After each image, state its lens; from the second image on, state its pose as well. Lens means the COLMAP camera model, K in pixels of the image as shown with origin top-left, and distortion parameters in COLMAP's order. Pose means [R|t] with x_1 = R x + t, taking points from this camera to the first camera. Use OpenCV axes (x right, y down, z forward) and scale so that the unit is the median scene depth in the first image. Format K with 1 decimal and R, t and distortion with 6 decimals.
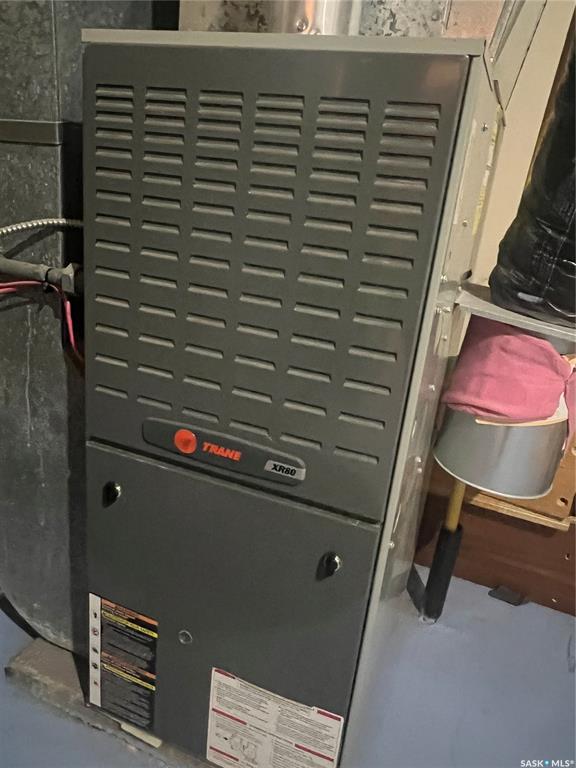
lens RADIAL K [[585.1, 0, 288.0], [0, 585.1, 384.0], [0, 0, 1]] dist [0.000846, 0.000019]
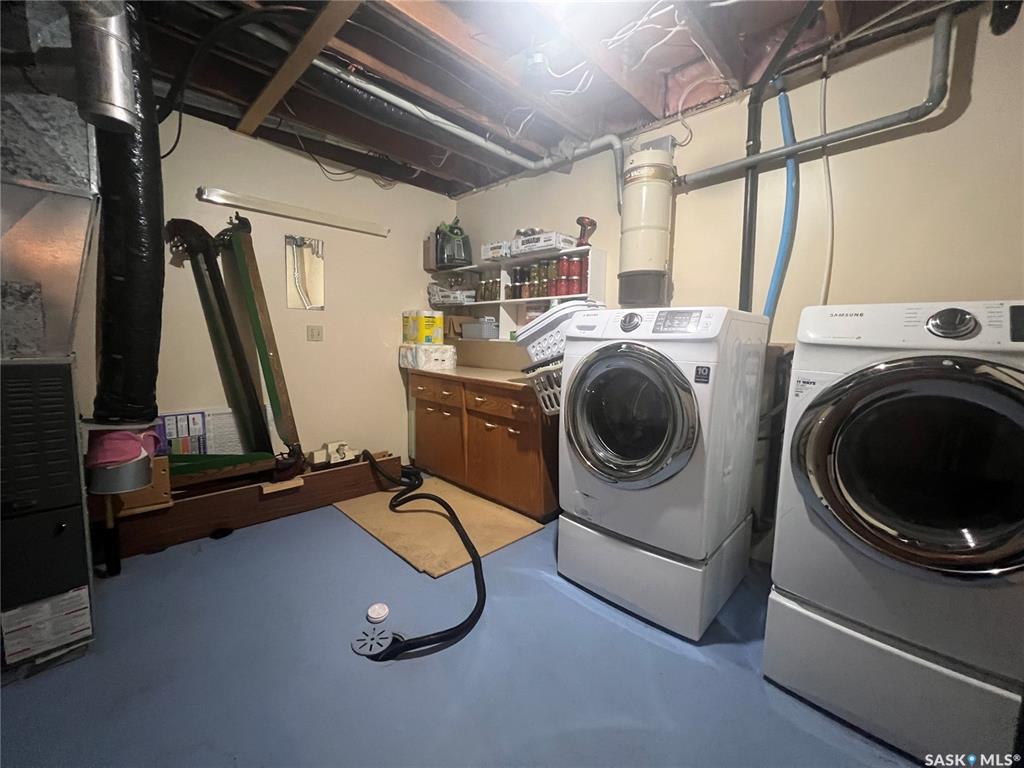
lens RADIAL K [[408.4, 0, 511.3], [0, 408.4, 382.2], [0, 0, 1]] dist [-0.002183, 0.000215]
pose [[0.381741, -0.187781, 0.904993, -0.551145], [0.328876, 0.942659, 0.056871, 0.186598], [-0.863779, 0.275921, 0.421608, -1.396252]]
